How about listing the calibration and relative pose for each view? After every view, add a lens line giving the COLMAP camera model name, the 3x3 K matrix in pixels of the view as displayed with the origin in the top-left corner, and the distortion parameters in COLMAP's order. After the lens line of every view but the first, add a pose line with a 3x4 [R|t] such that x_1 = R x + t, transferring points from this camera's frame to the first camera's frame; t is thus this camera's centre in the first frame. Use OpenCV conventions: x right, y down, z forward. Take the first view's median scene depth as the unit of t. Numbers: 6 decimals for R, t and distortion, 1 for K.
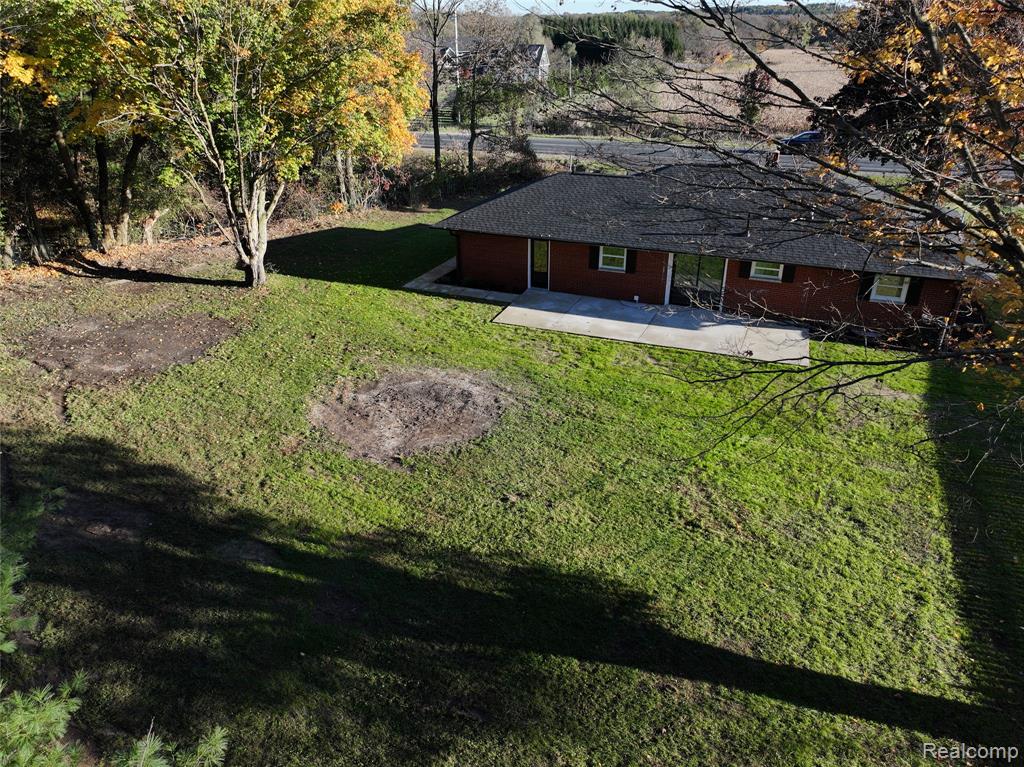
lens RADIAL K [[720.0, 0, 512.0], [0, 720.0, 383.8], [0, 0, 1]] dist [0.005885, 0.002318]
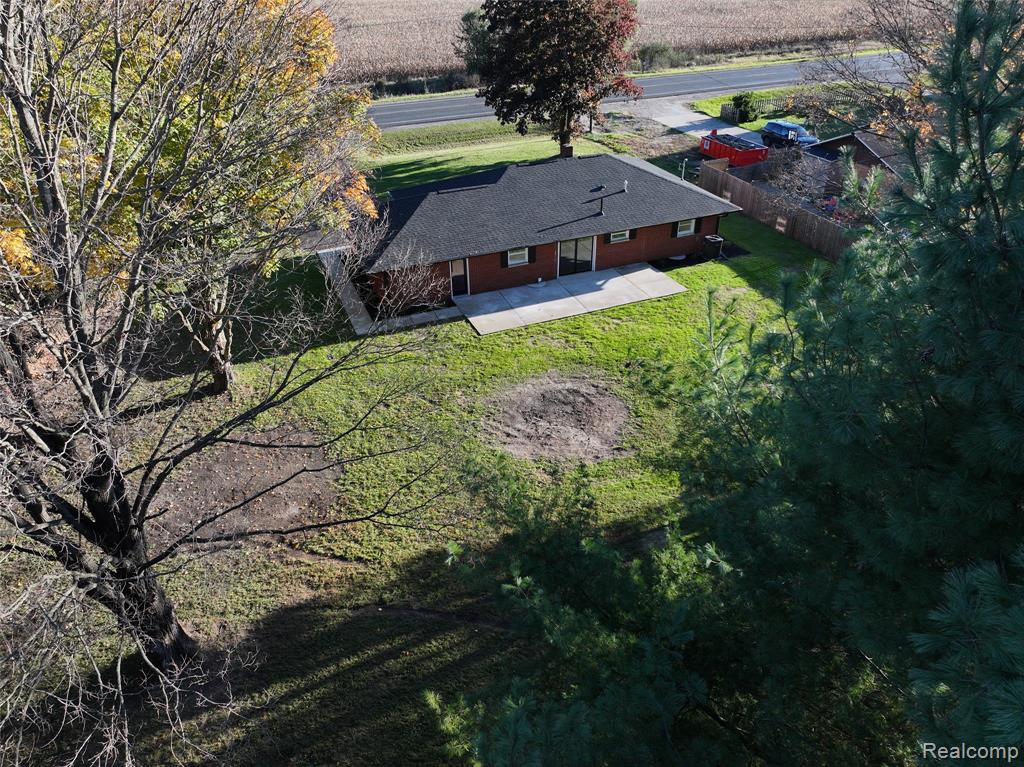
lens RADIAL K [[720.0, 0, 511.7], [0, 720.0, 383.1], [0, 0, 1]] dist [0.005885, 0.002318]
pose [[0.693008, -0.394799, 0.603219, -0.756012], [0.313845, 0.918489, 0.240579, -0.286862], [-0.649031, 0.022594, 0.760427, 0.030419]]
